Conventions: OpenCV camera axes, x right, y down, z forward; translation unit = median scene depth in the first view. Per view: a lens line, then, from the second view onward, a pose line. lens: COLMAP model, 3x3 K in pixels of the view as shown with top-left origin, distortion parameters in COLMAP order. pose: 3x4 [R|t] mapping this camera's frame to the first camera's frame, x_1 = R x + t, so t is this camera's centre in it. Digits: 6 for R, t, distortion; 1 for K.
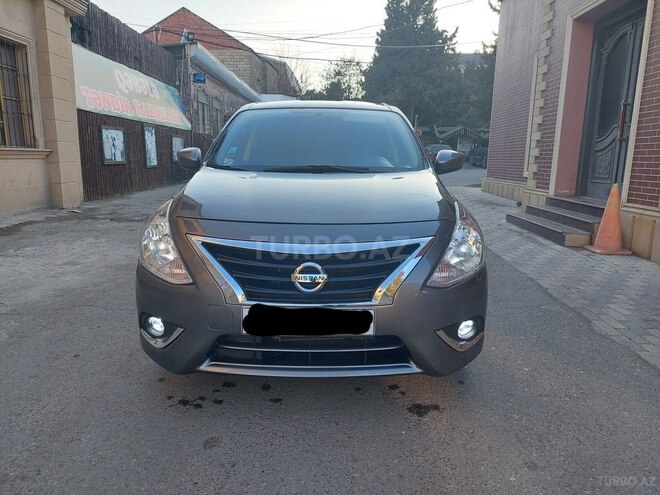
lens RADIAL K [[479.9, 0, 333.5], [0, 479.9, 253.7], [0, 0, 1]] dist [0.038770, -0.034095]
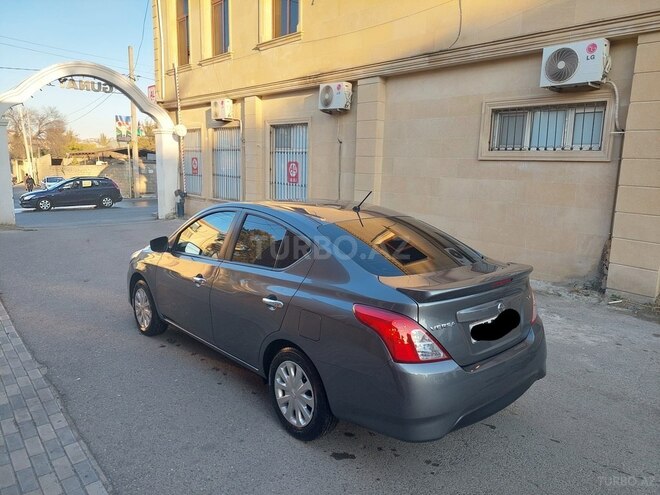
lens RADIAL K [[477.3, 0, 327.3], [0, 477.3, 248.8], [0, 0, 1]] dist [0.050968, -0.048916]
pose [[-0.756480, 0.087794, -0.648097, 0.328193], [-0.160428, 0.935764, 0.314019, -0.294393], [0.634035, 0.341522, -0.693803, 0.962391]]
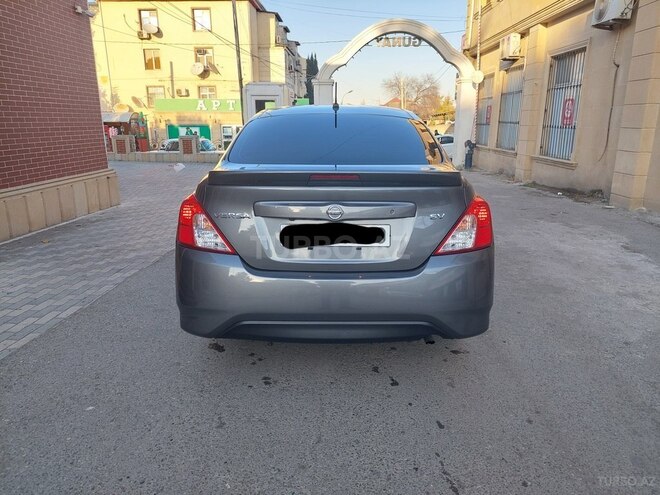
lens RADIAL K [[478.3, 0, 330.0], [0, 478.3, 247.5], [0, 0, 1]] dist [0.053245, -0.054148]
pose [[-0.999735, -0.016712, 0.015801, -0.017729], [-0.008058, 0.897989, 0.439943, -0.259882], [-0.021542, 0.439699, -0.897887, 1.068126]]
